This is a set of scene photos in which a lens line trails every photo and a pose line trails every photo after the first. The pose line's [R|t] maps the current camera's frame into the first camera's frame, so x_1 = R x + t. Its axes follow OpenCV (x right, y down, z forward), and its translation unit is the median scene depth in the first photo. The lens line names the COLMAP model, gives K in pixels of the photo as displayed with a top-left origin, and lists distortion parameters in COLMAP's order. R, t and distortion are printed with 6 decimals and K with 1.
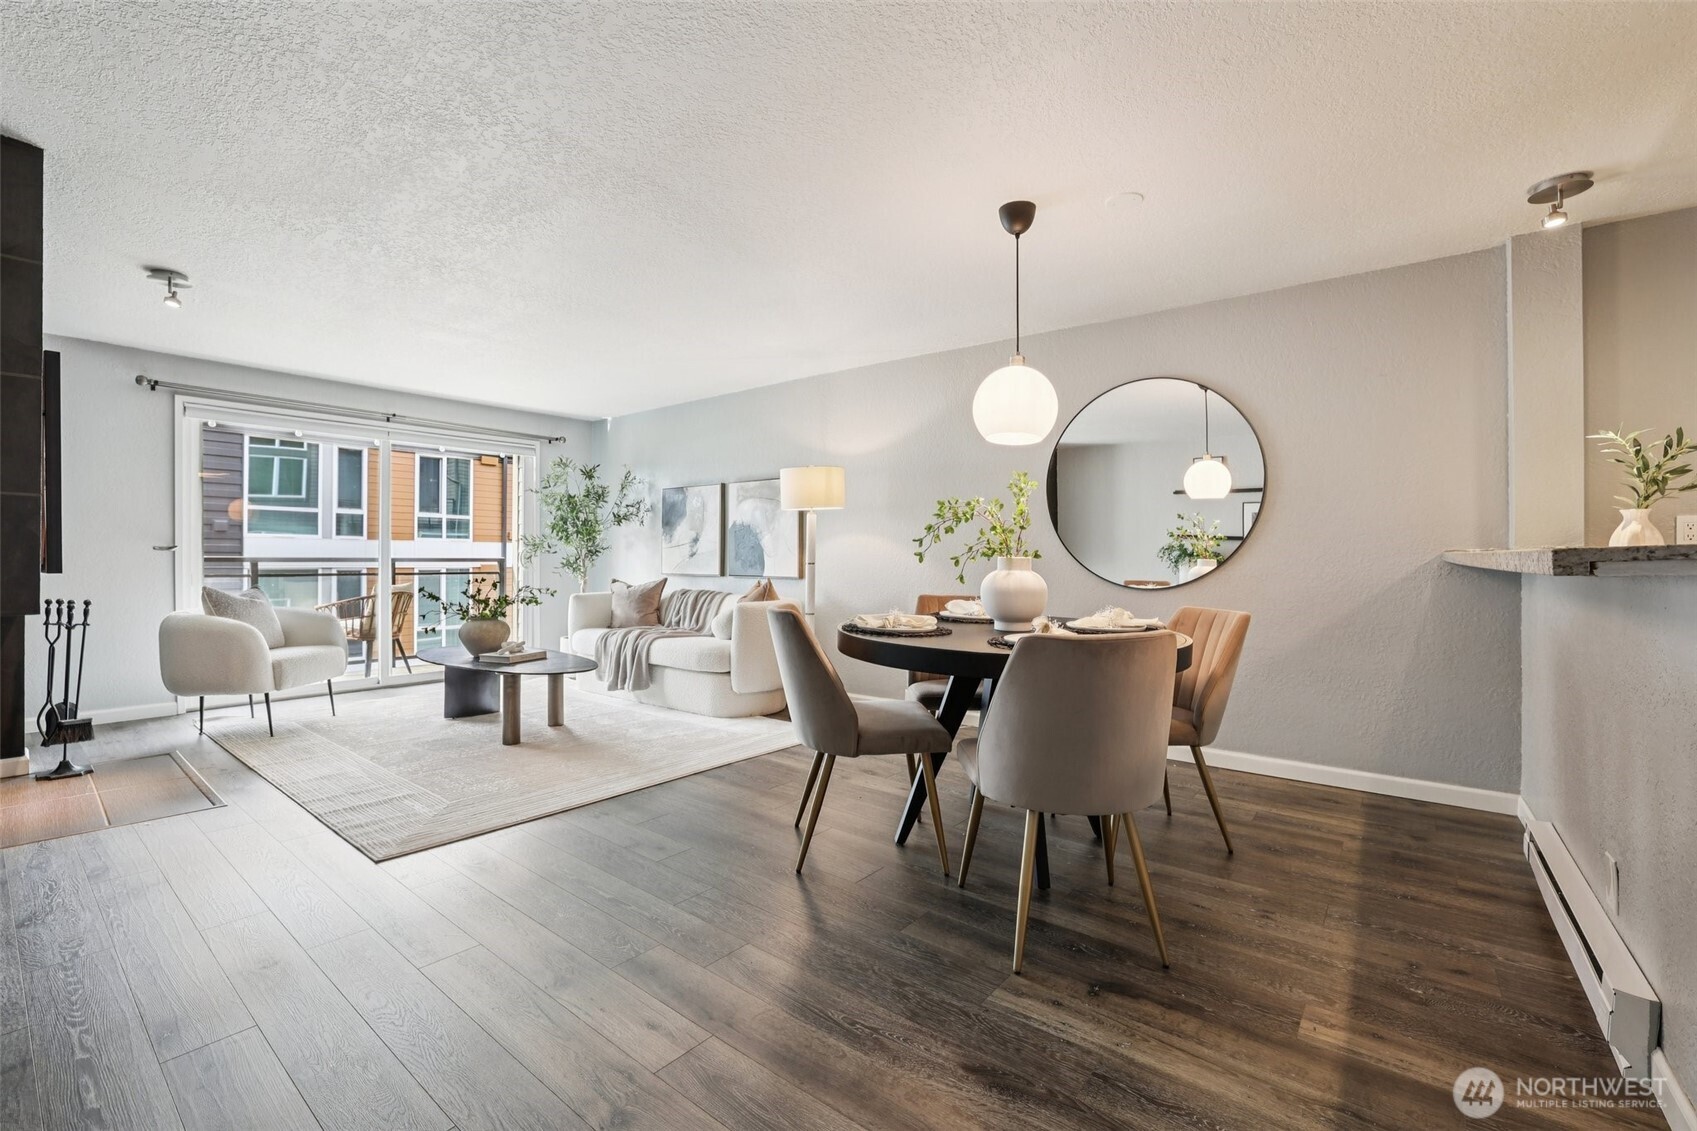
lens RADIAL K [[731.8, 0, 843.4], [0, 731.8, 556.2], [0, 0, 1]] dist [-0.045307, 0.017648]
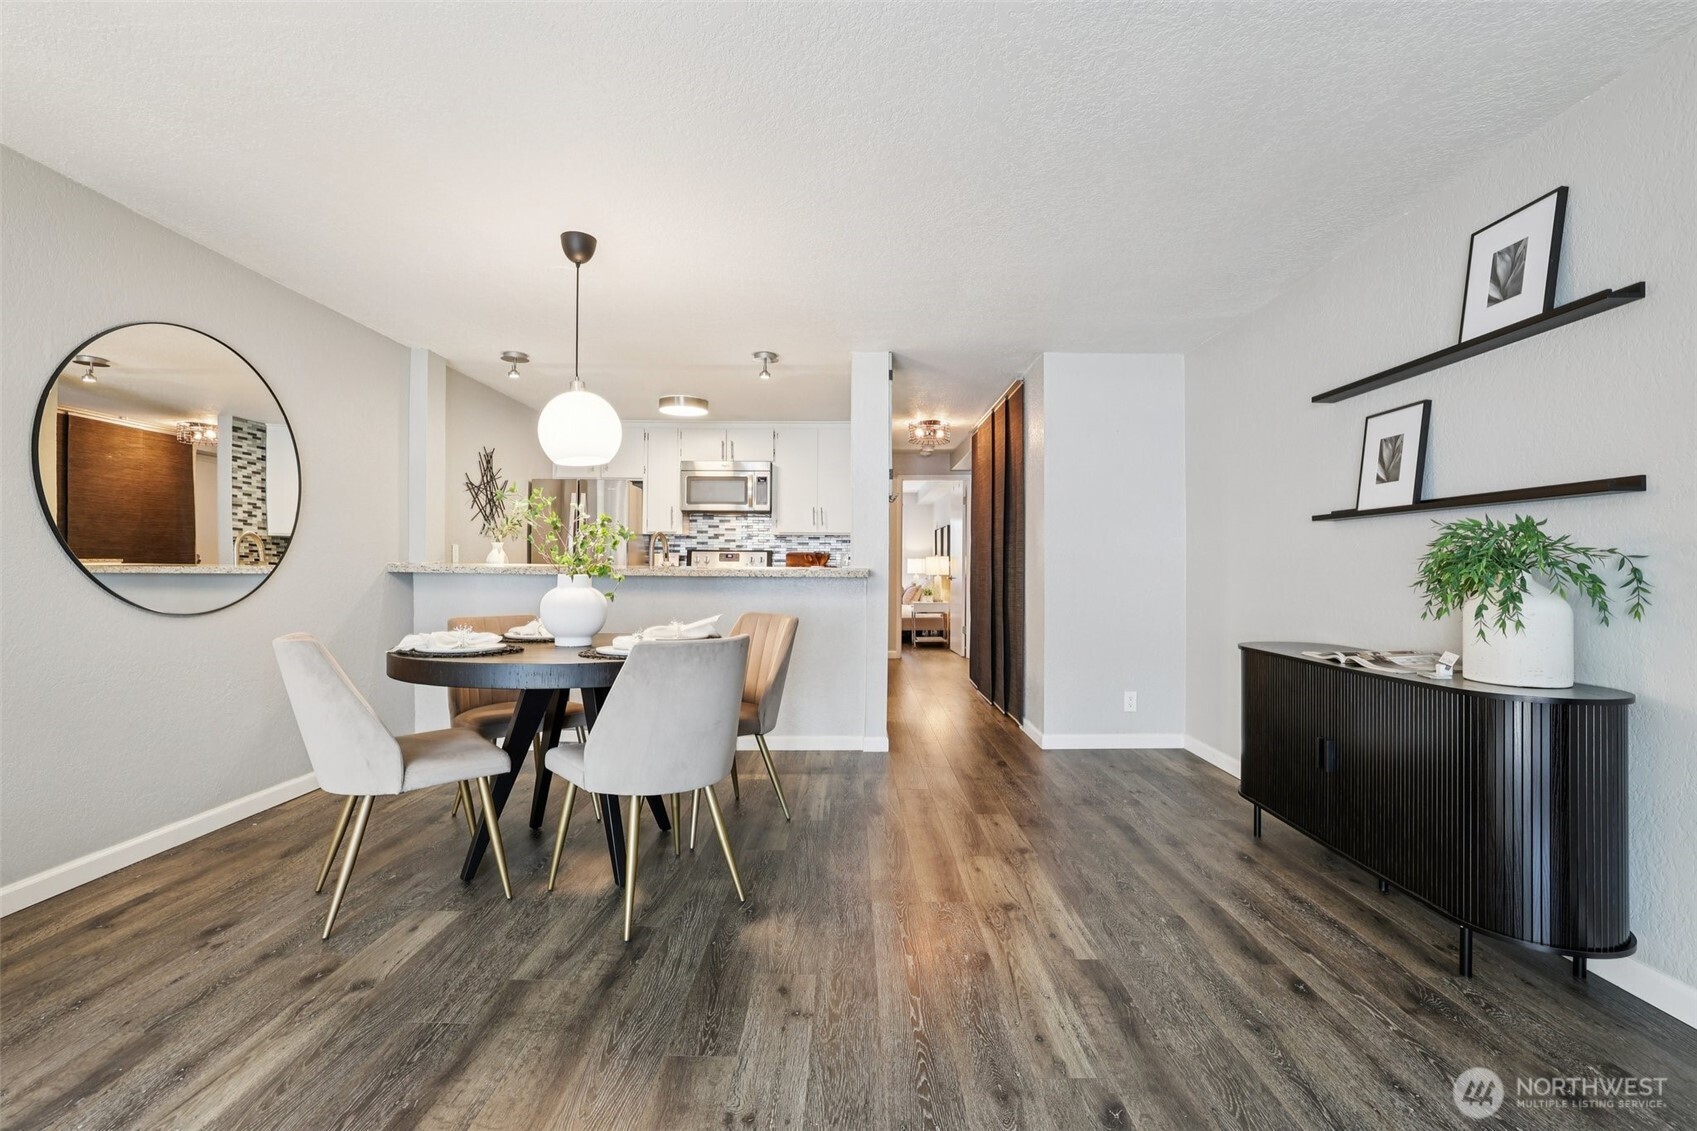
lens RADIAL K [[735.0, 0, 839.9], [0, 735.0, 565.2], [0, 0, 1]] dist [-0.047168, 0.016780]
pose [[-0.612613, -0.004791, 0.790369, -0.431117], [-0.006397, 0.999979, 0.001104, -0.008333], [-0.790357, -0.004380, -0.612630, 0.710922]]
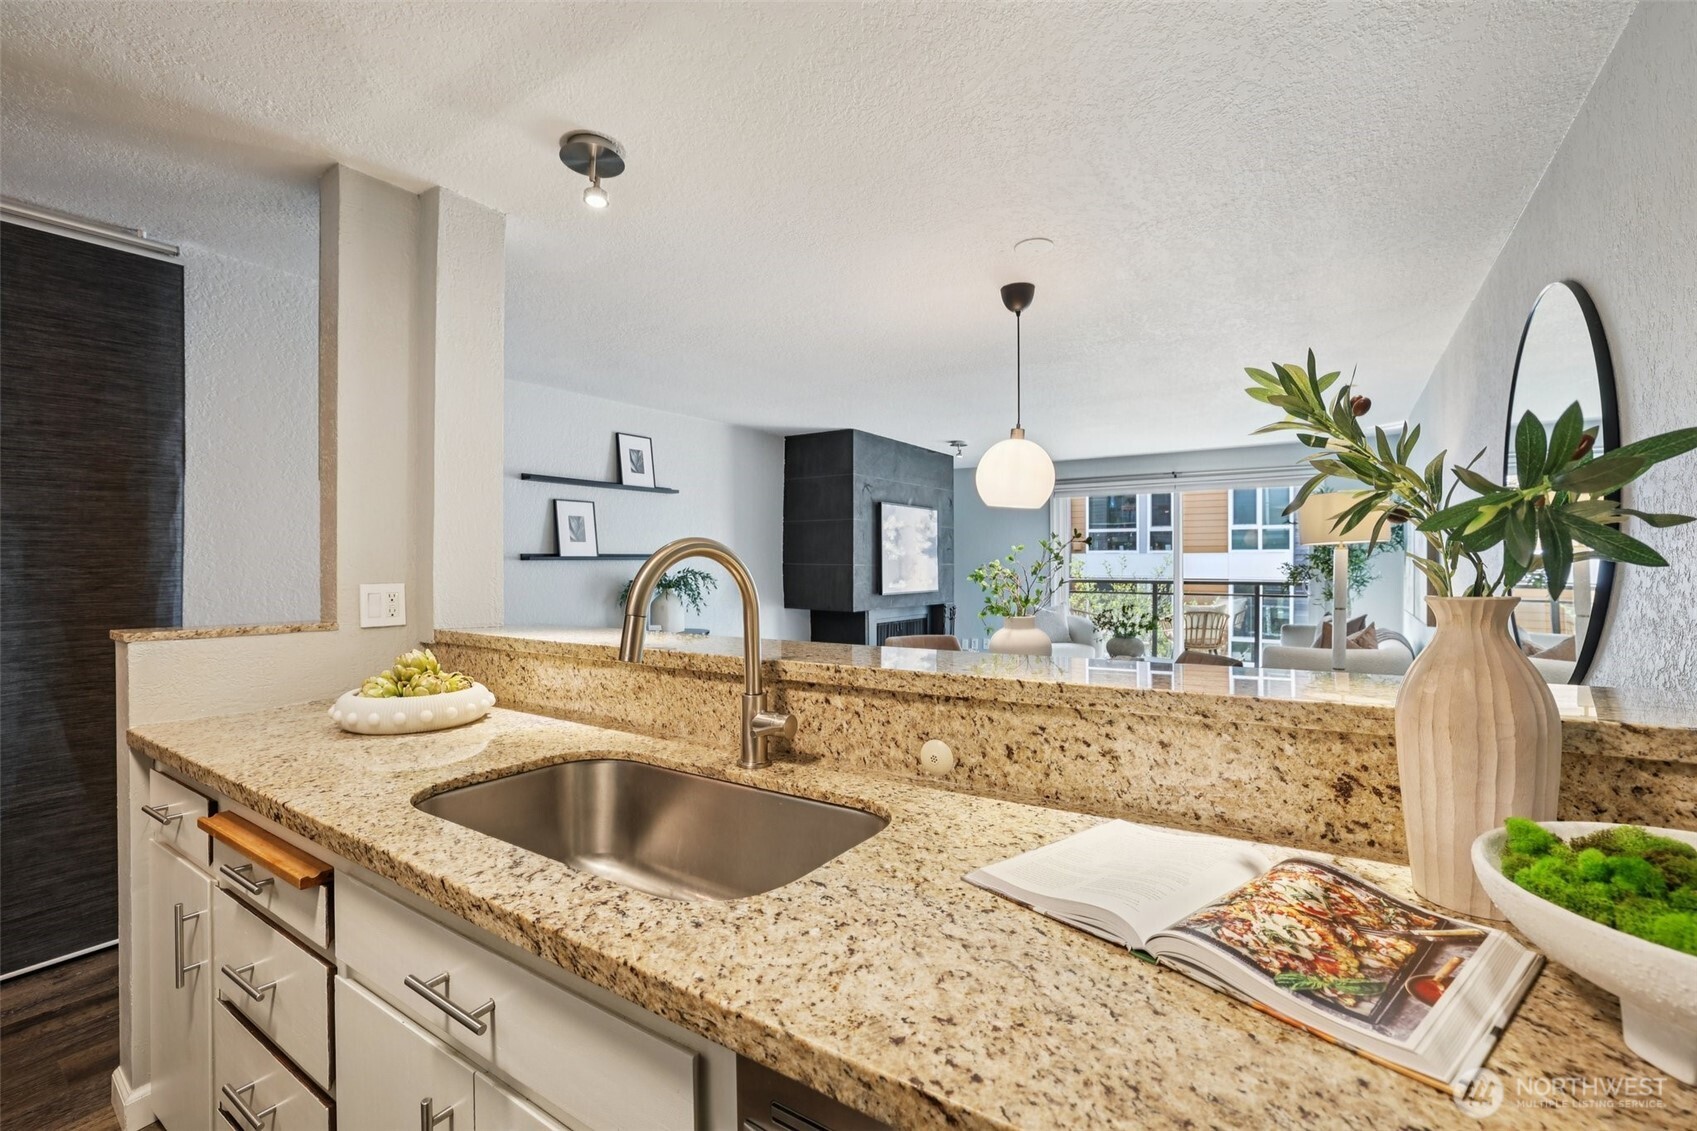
lens RADIAL K [[735.0, 0, 839.9], [0, 735.0, 565.2], [0, 0, 1]] dist [-0.047168, 0.016780]
pose [[0.066245, 0.001161, -0.997803, 0.685173], [0.004386, 0.999989, 0.001455, -0.040383], [0.997794, -0.004473, 0.066239, 0.354274]]
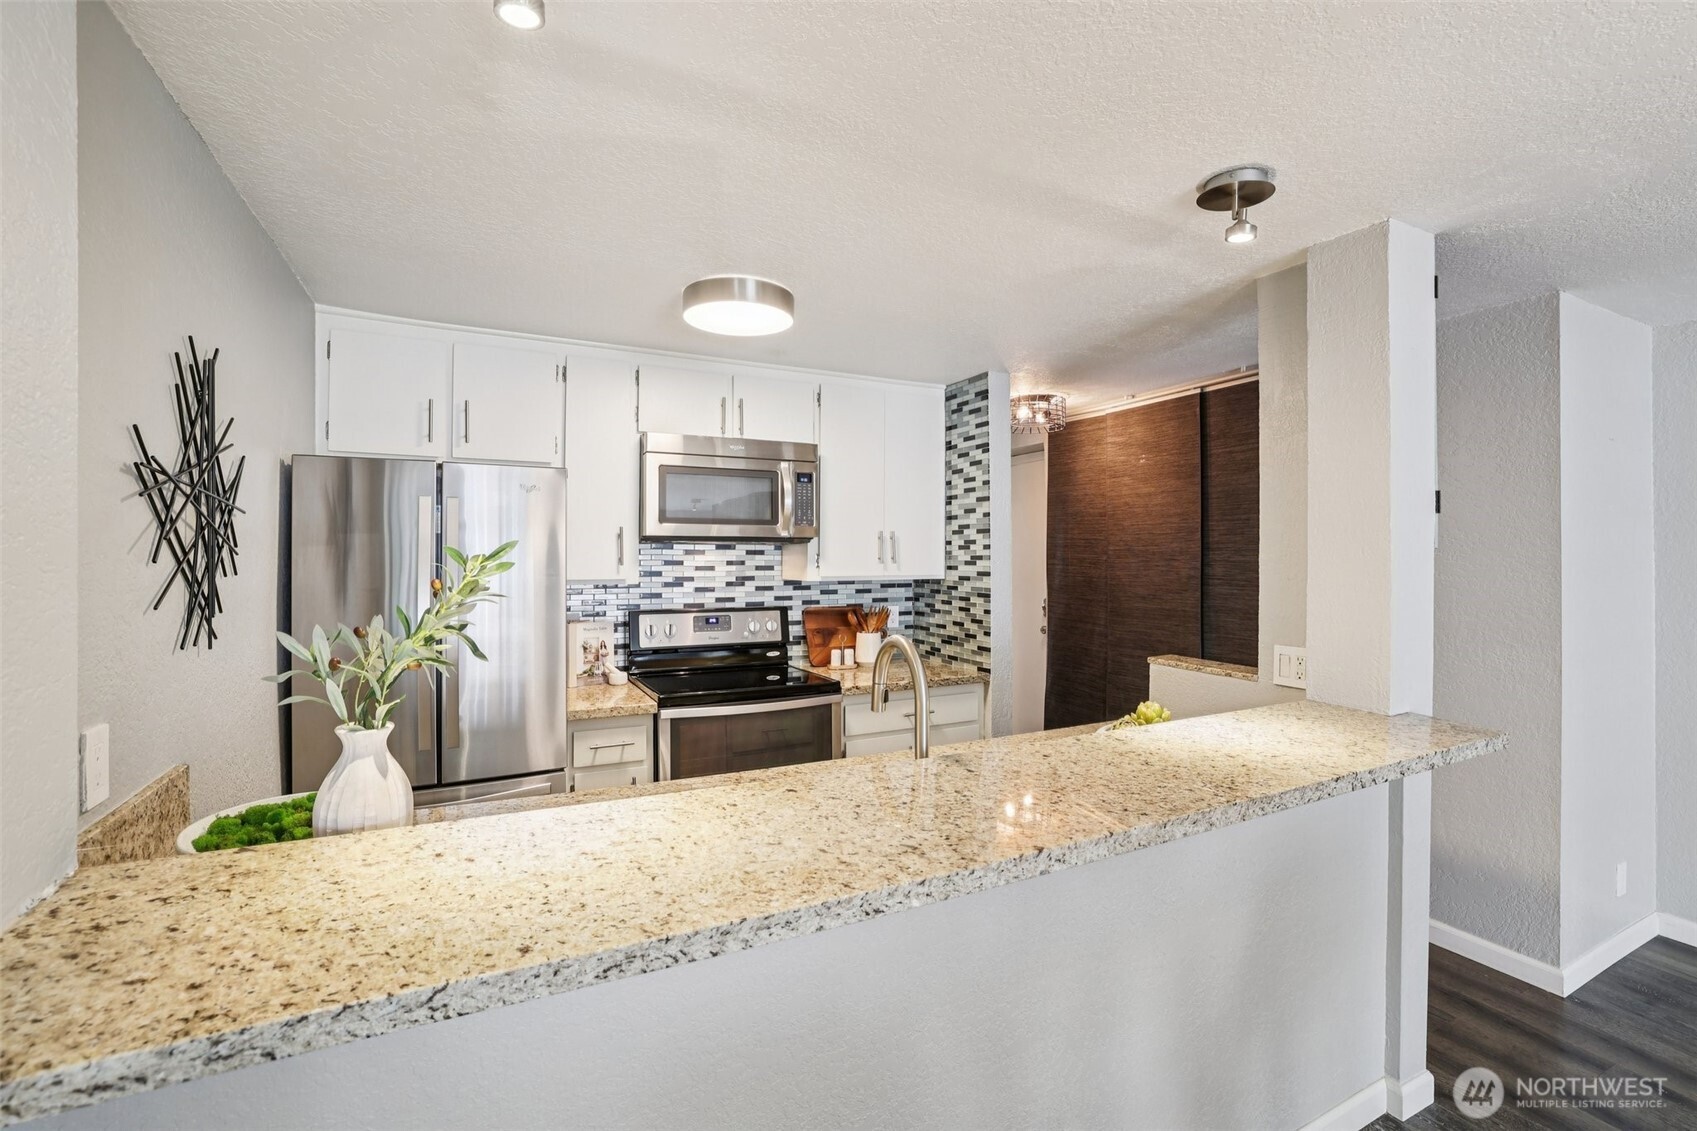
lens RADIAL K [[735.0, 0, 839.9], [0, 735.0, 565.2], [0, 0, 1]] dist [-0.047168, 0.016780]
pose [[-0.901744, -0.010512, 0.432142, 0.327152], [-0.003204, 0.999839, 0.017636, -0.086018], [-0.432258, 0.014519, -0.901633, 0.625420]]
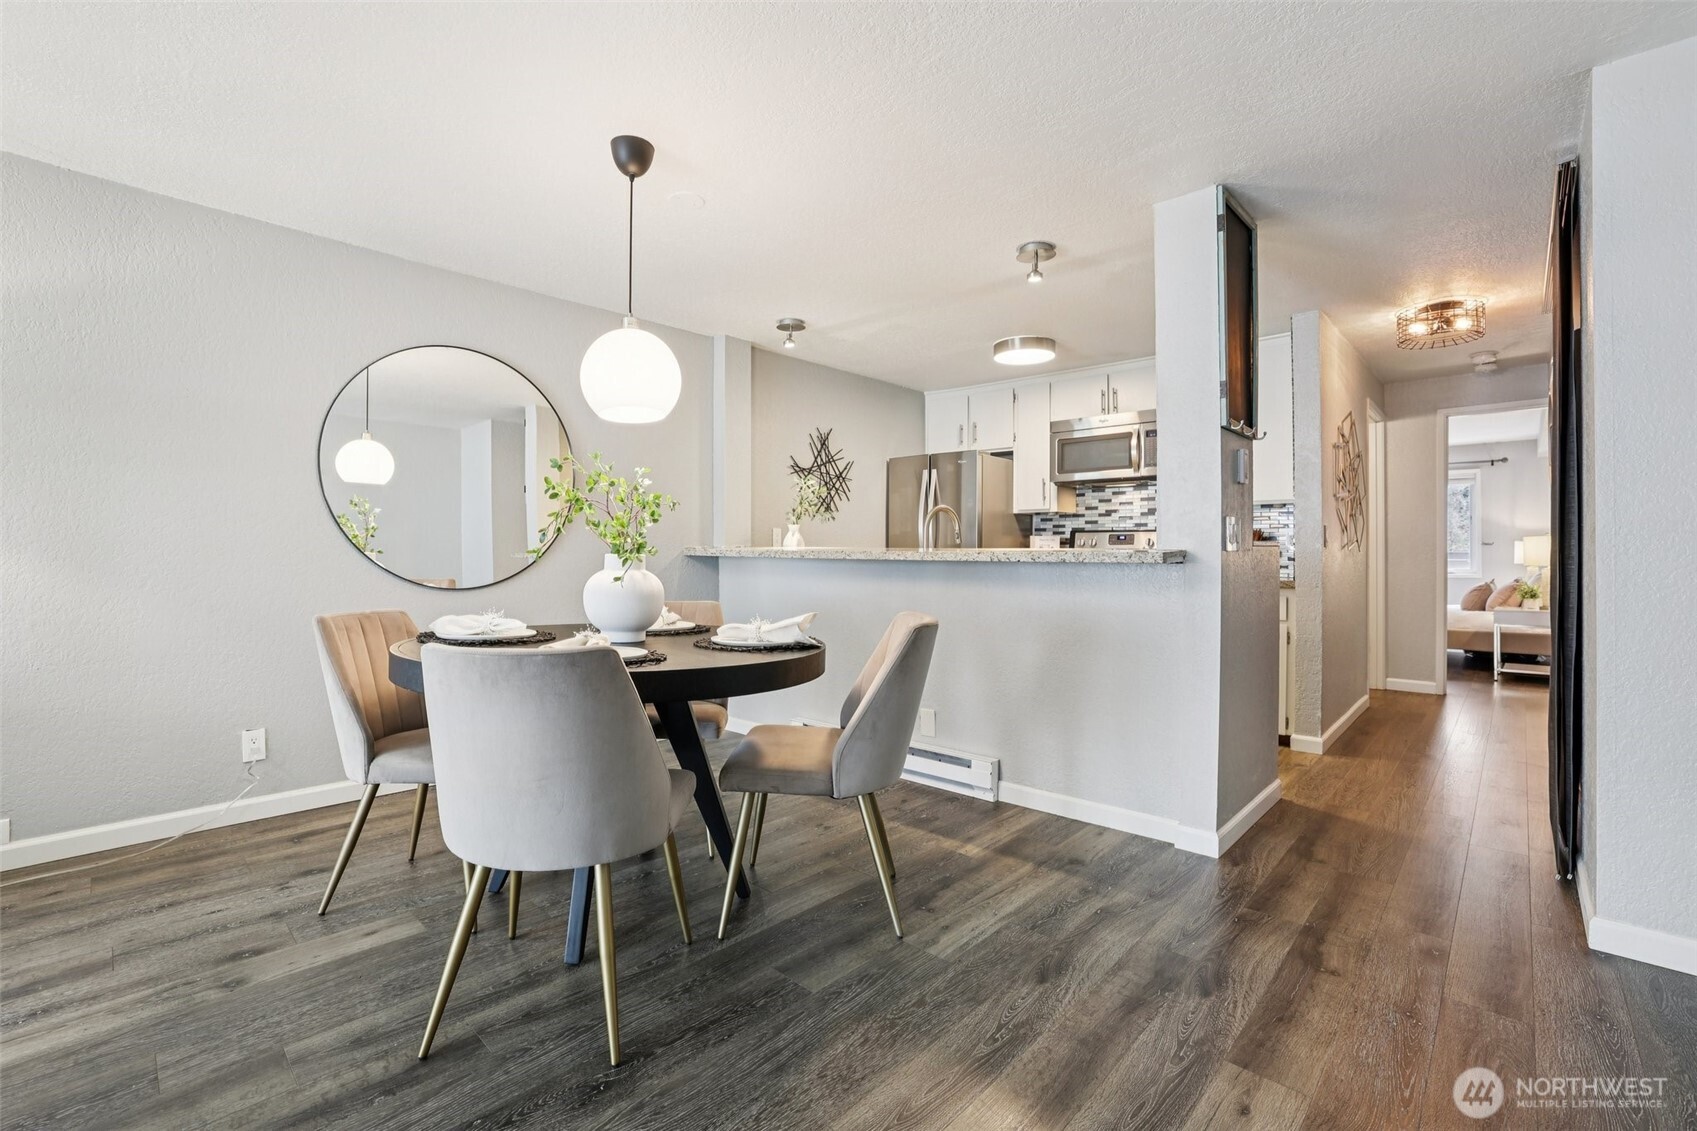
lens RADIAL K [[728.6, 0, 840.8], [0, 728.6, 557.4], [0, 0, 1]] dist [-0.046540, 0.015777]
pose [[0.090008, -0.008162, 0.995908, -0.307135], [-0.002926, 0.999960, 0.008459, -0.002050], [-0.995937, -0.003675, 0.089980, 0.360208]]
